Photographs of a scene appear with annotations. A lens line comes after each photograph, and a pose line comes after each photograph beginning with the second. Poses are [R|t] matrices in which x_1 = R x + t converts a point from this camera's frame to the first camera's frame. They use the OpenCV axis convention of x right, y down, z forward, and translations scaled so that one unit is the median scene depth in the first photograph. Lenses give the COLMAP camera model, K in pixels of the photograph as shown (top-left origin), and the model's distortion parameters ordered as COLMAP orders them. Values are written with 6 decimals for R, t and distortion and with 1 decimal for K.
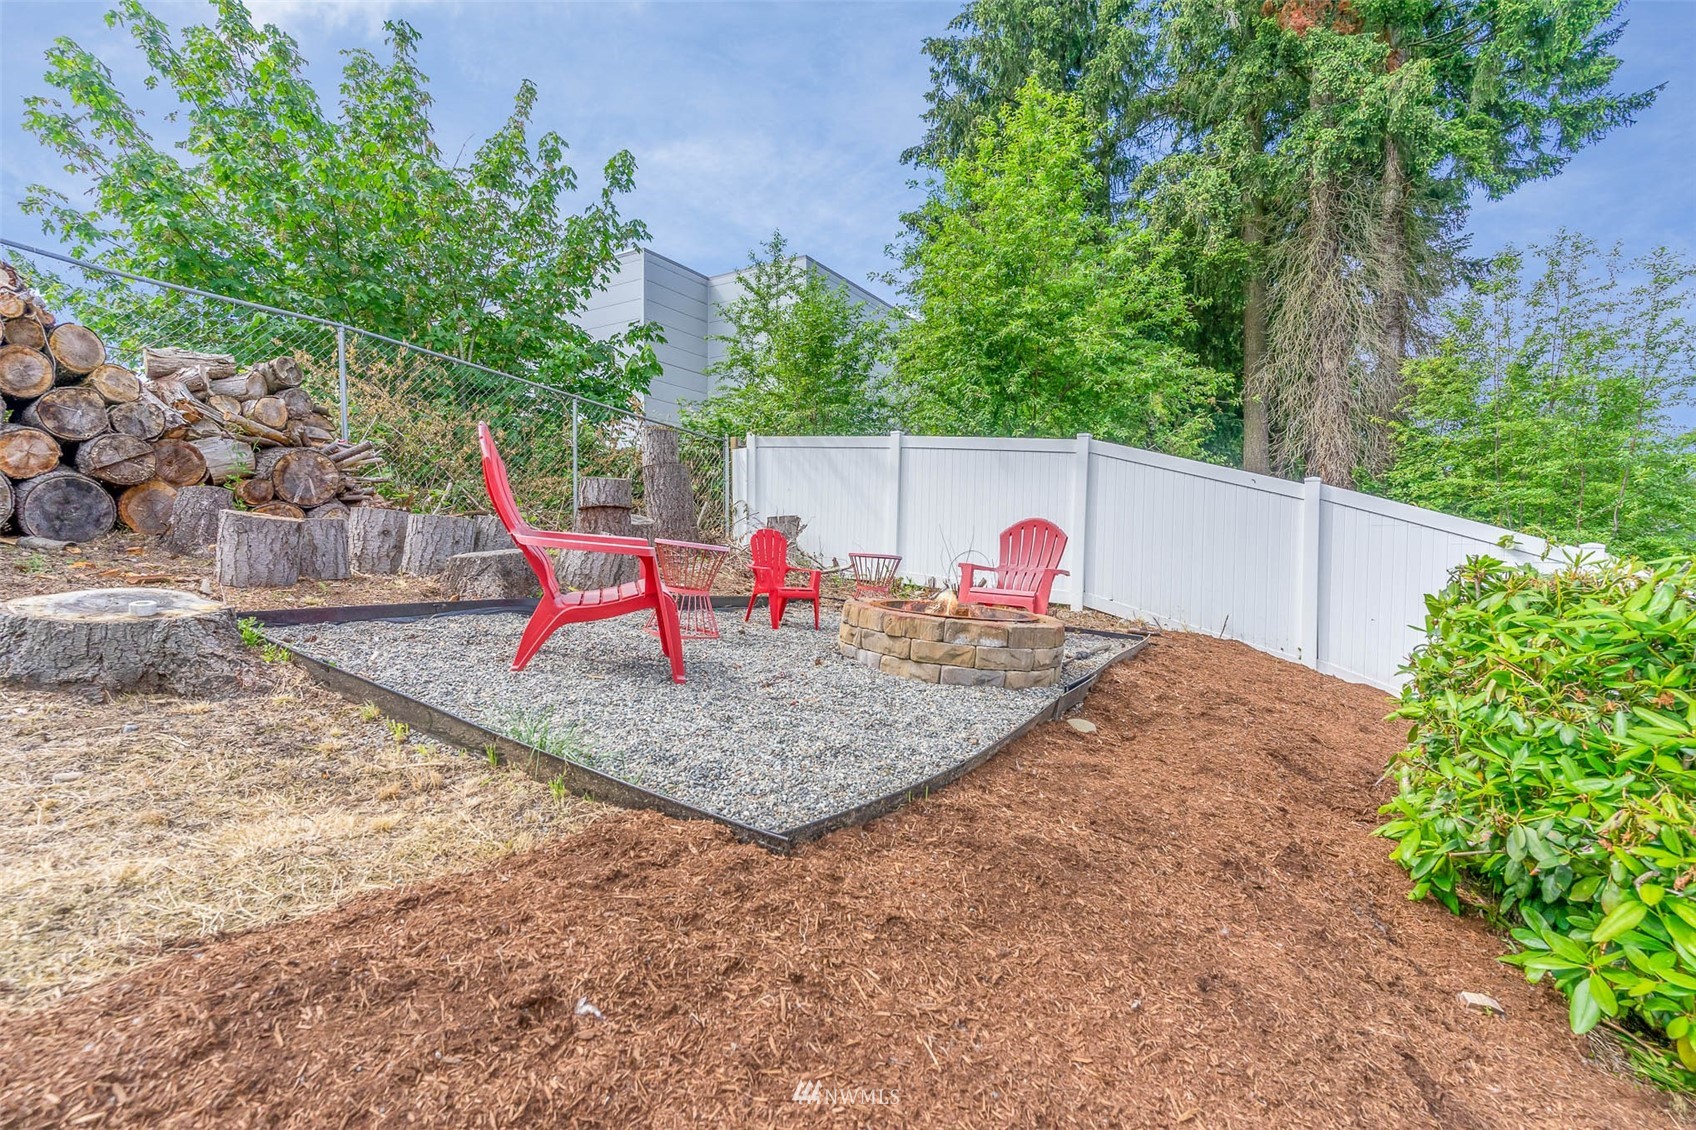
lens RADIAL K [[801.1, 0, 870.8], [0, 801.1, 562.6], [0, 0, 1]] dist [0.000420, -0.000390]
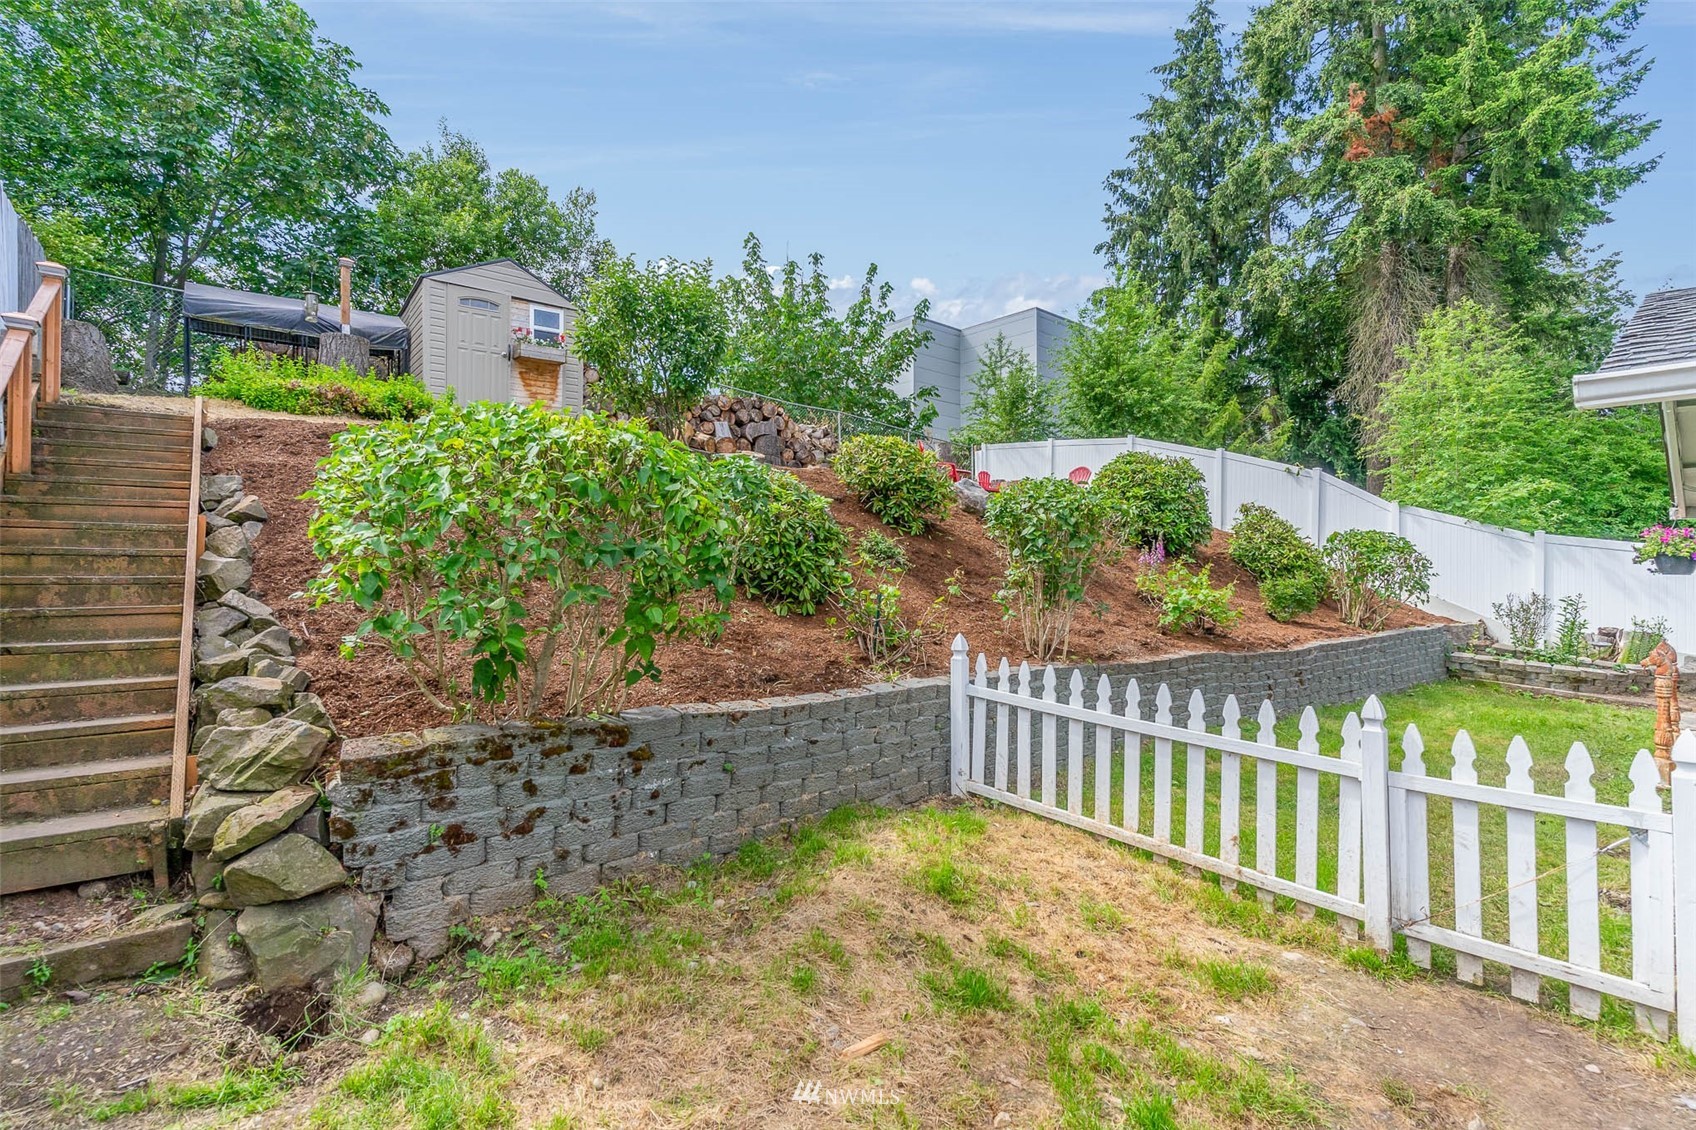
lens RADIAL K [[803.2, 0, 863.3], [0, 803.2, 563.2], [0, 0, 1]] dist [-0.000603, -0.000968]
pose [[0.950088, -0.002181, -0.311975, 0.184245], [-0.004492, 0.999776, -0.020669, 0.176636], [0.311951, 0.021039, 0.949865, -0.972386]]
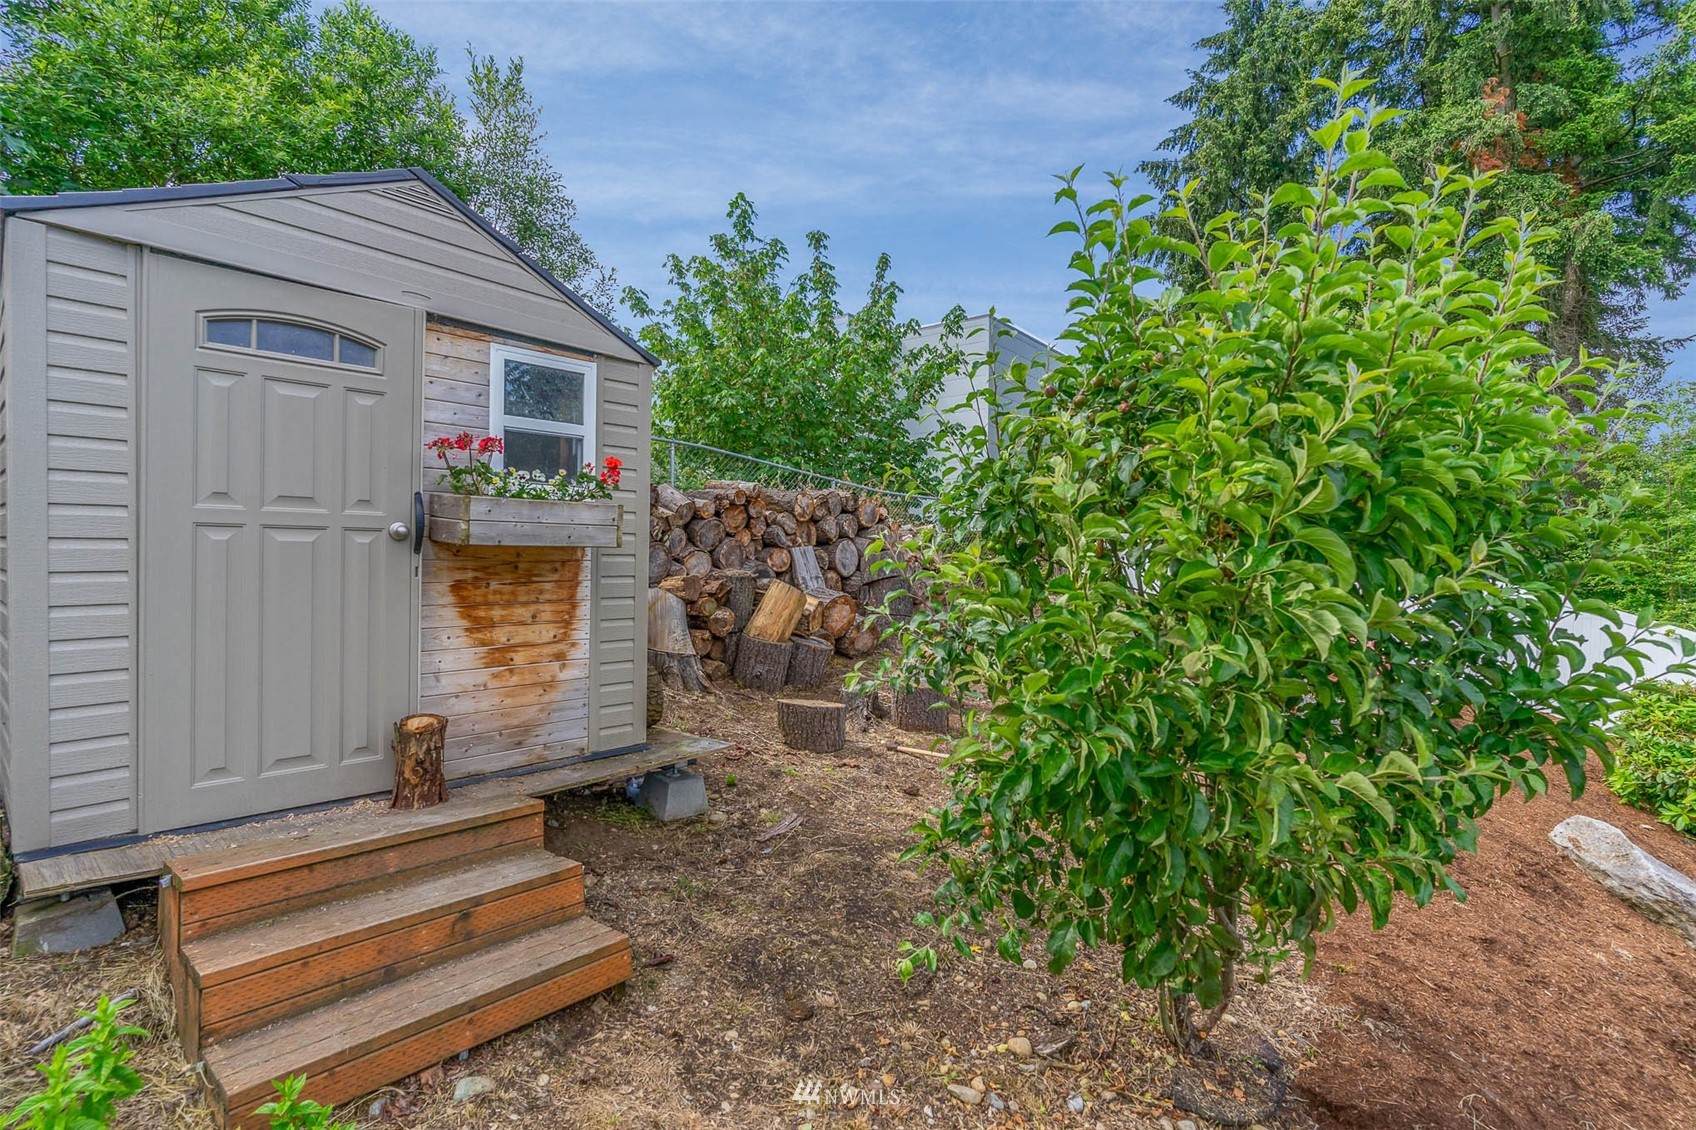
lens RADIAL K [[803.2, 0, 863.3], [0, 803.2, 563.2], [0, 0, 1]] dist [-0.000603, -0.000968]
pose [[0.991457, 0.012250, -0.129855, -0.332509], [-0.013219, 0.999891, -0.006601, -0.076217], [0.129760, 0.008262, 0.991511, -0.444187]]
